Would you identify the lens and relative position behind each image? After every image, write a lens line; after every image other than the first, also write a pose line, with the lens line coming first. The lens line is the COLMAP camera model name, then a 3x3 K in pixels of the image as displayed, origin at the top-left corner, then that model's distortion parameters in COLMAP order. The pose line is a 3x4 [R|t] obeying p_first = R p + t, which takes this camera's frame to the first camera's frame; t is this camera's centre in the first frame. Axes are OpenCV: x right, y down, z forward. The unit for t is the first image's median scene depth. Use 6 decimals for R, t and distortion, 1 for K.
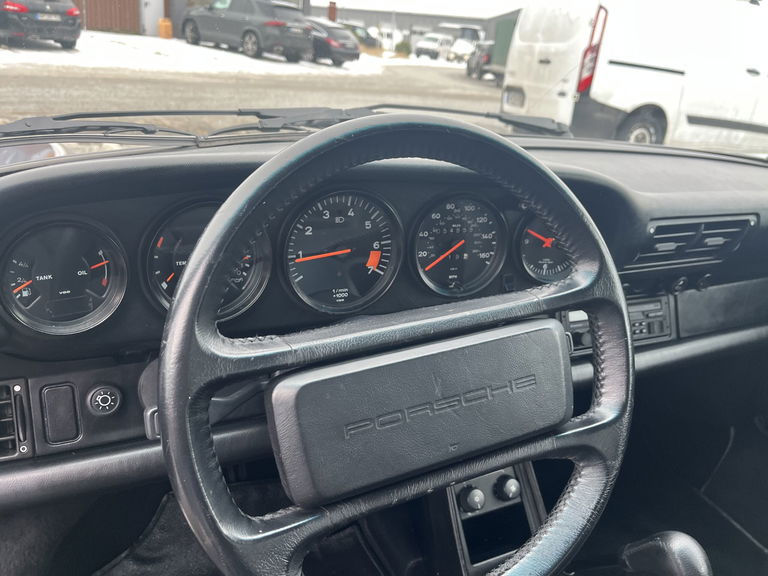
lens RADIAL K [[578.7, 0, 386.3], [0, 578.7, 290.2], [0, 0, 1]] dist [0.043904, -0.069435]
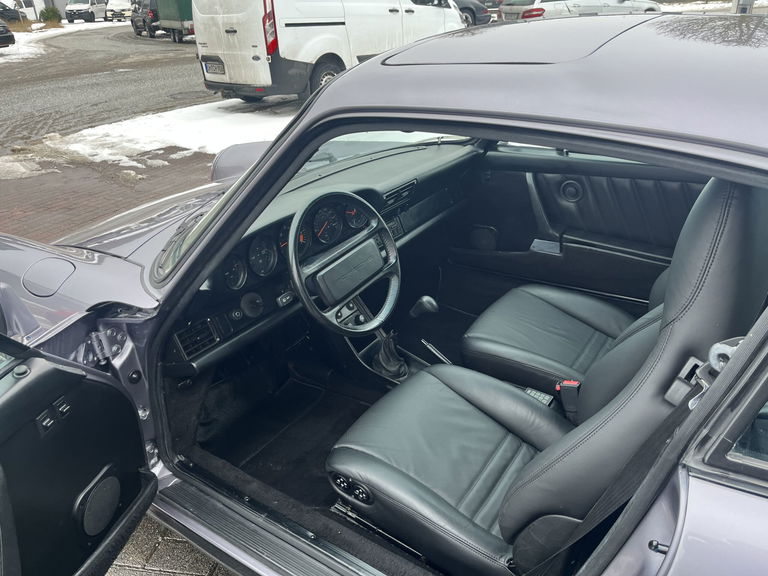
lens RADIAL K [[578.7, 0, 382.8], [0, 578.7, 284.2], [0, 0, 1]] dist [0.043904, -0.069435]
pose [[0.860325, -0.333208, 0.385764, -0.071379], [0.300043, 0.942809, 0.145211, -0.011647], [-0.412087, -0.009183, 0.911098, -0.143444]]
